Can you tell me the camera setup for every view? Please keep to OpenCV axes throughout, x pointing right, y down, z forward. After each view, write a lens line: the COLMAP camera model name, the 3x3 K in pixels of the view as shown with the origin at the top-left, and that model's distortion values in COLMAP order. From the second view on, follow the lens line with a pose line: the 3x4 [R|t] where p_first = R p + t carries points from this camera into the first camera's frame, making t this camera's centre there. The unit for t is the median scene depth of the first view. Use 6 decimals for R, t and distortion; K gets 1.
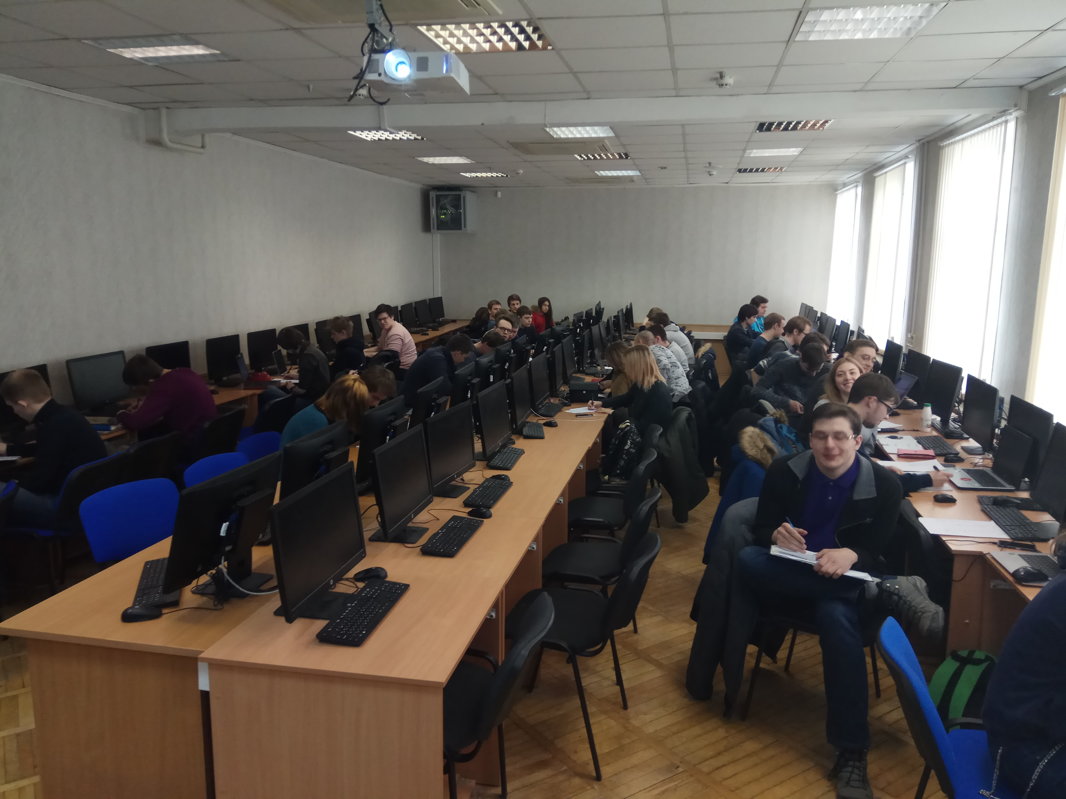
lens RADIAL K [[823.6, 0, 571.5], [0, 823.6, 405.3], [0, 0, 1]] dist [0.041389, -0.067131]
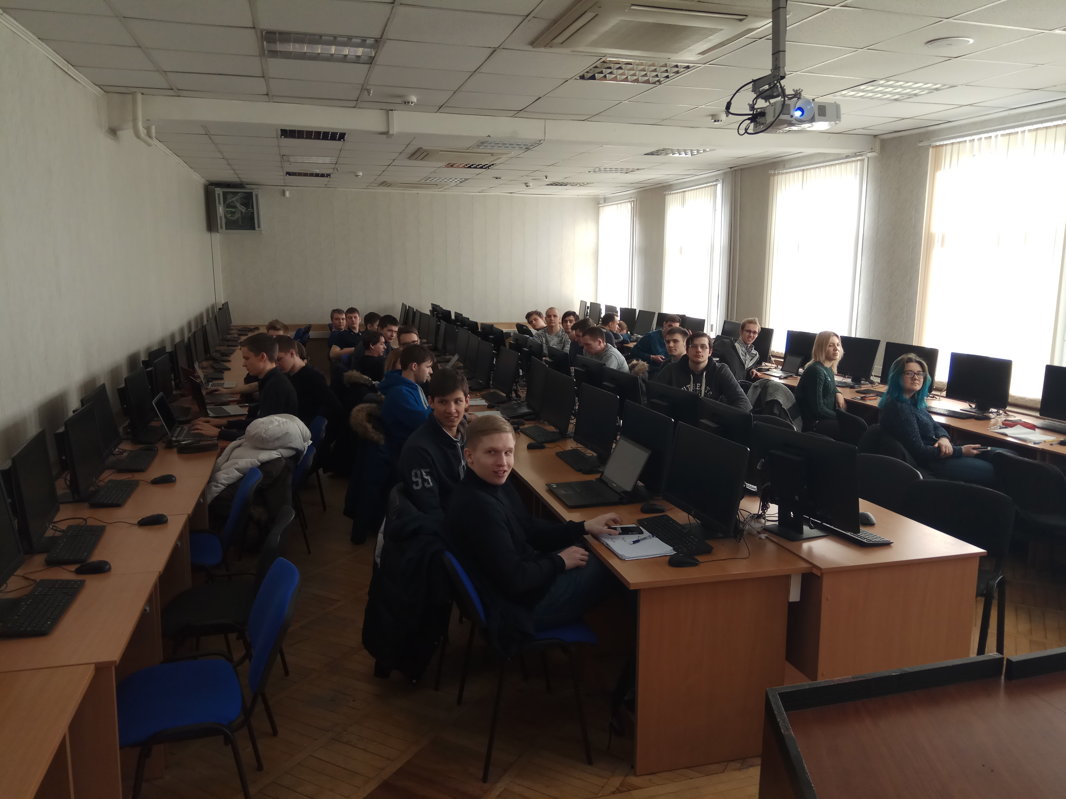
lens RADIAL K [[823.6, 0, 532.6], [0, 823.6, 399.4], [0, 0, 1]] dist [0.041389, -0.067131]
pose [[0.887311, -0.070685, 0.455723, -0.297040], [0.078179, 0.996936, 0.002413, 0.003532], [-0.454497, 0.033487, 0.890118, 0.019087]]
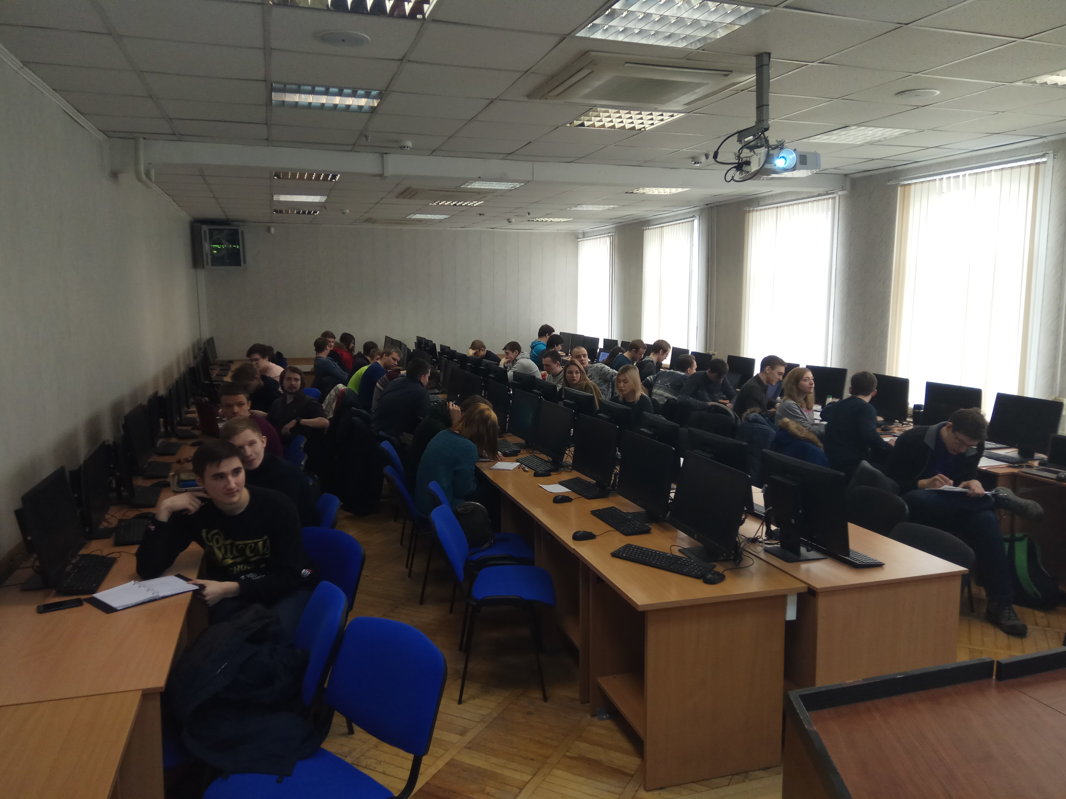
lens RADIAL K [[823.6, 0, 530.9], [0, 823.6, 402.7], [0, 0, 1]] dist [0.041389, -0.067131]
pose [[0.872088, -0.065717, 0.484916, -0.315895], [0.089667, 0.995624, -0.026330, 0.000969], [-0.481063, 0.066443, 0.874164, 0.010244]]
